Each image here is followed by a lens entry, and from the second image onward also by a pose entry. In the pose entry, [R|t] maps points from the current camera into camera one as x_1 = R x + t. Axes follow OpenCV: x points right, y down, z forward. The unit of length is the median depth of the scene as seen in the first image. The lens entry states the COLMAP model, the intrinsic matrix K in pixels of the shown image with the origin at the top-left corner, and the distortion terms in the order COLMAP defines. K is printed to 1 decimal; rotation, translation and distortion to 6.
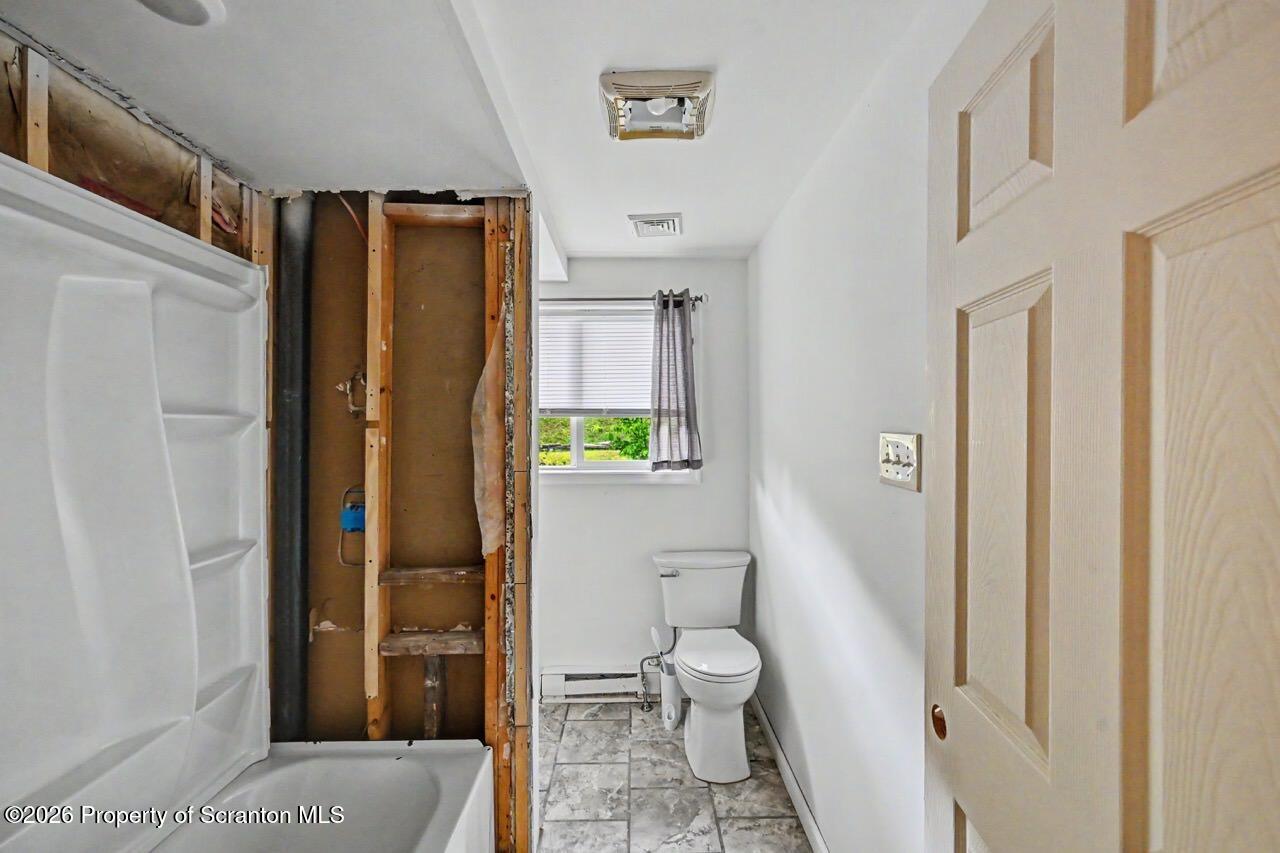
lens RADIAL K [[499.2, 0, 641.9], [0, 499.2, 423.2], [0, 0, 1]] dist [-0.000132, 0.000583]
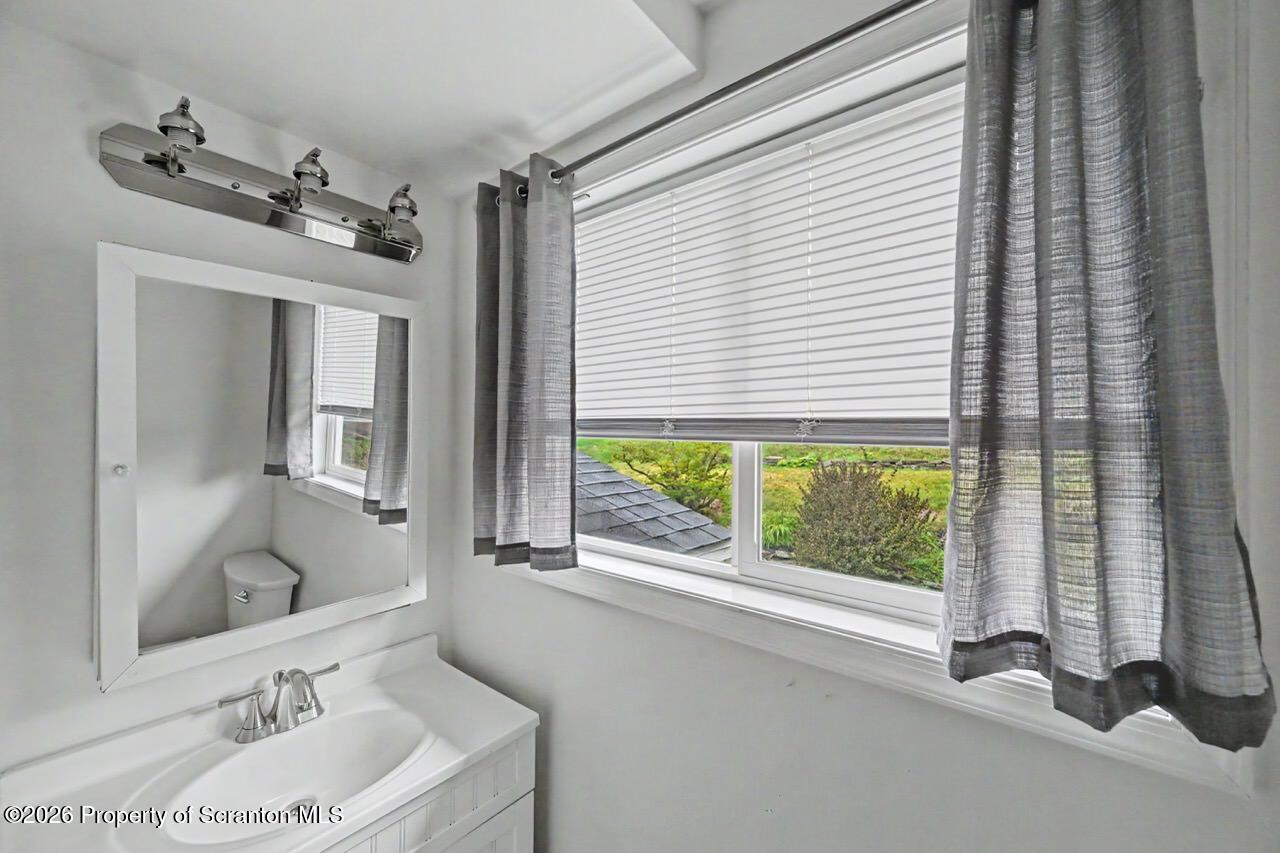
lens RADIAL K [[499.2, 0, 630.8], [0, 499.2, 430.6], [0, 0, 1]] dist [-0.000132, 0.000583]
pose [[0.762498, 0.002741, -0.646984, 0.058171], [-0.007814, 0.999957, -0.004973, -0.019423], [0.646943, 0.008847, 0.762487, 0.700279]]
